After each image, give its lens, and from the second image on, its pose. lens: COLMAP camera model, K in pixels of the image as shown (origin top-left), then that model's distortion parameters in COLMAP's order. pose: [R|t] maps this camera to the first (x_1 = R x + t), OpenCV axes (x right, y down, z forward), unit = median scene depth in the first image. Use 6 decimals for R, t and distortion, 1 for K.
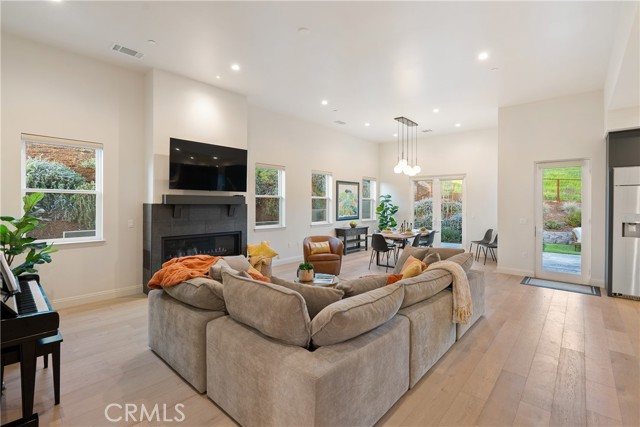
lens RADIAL K [[294.4, 0, 323.8], [0, 294.4, 210.3], [0, 0, 1]] dist [-0.007501, -0.000197]
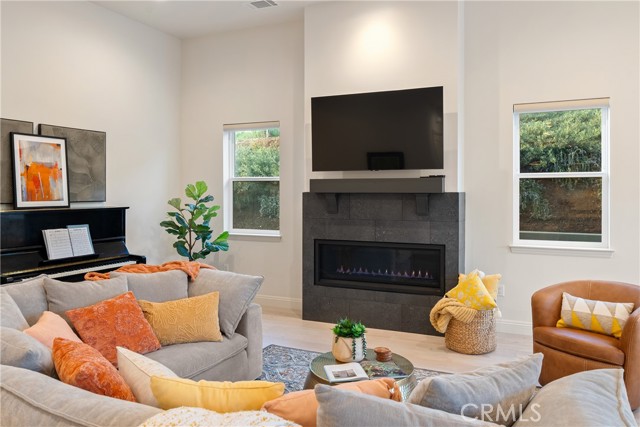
lens RADIAL K [[491.2, 0, 320.9], [0, 491.2, 207.6], [0, 0, 1]] dist [0.011526, 0.002770]
pose [[0.286420, 0.027267, -0.957716, 0.520120], [-0.020931, 0.999534, 0.022198, -0.010302], [0.957876, 0.013688, 0.286857, 0.582823]]
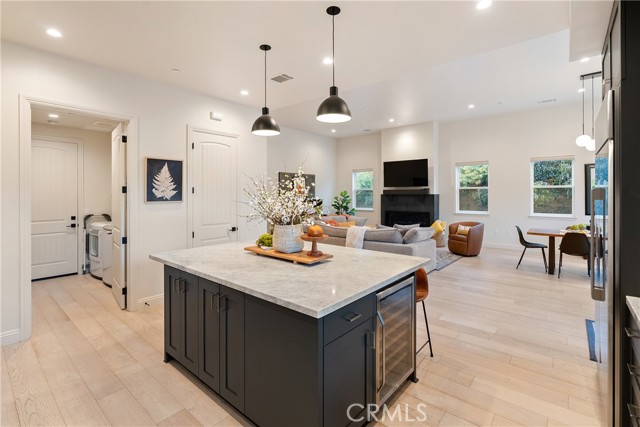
lens RADIAL K [[294.4, 0, 321.5], [0, 294.4, 195.7], [0, 0, 1]] dist [-0.007501, -0.000197]
pose [[0.022336, -0.005217, -0.999737, 1.300388], [-0.025863, 0.999649, -0.005795, 0.008920], [0.999416, 0.025985, 0.022193, 0.442700]]
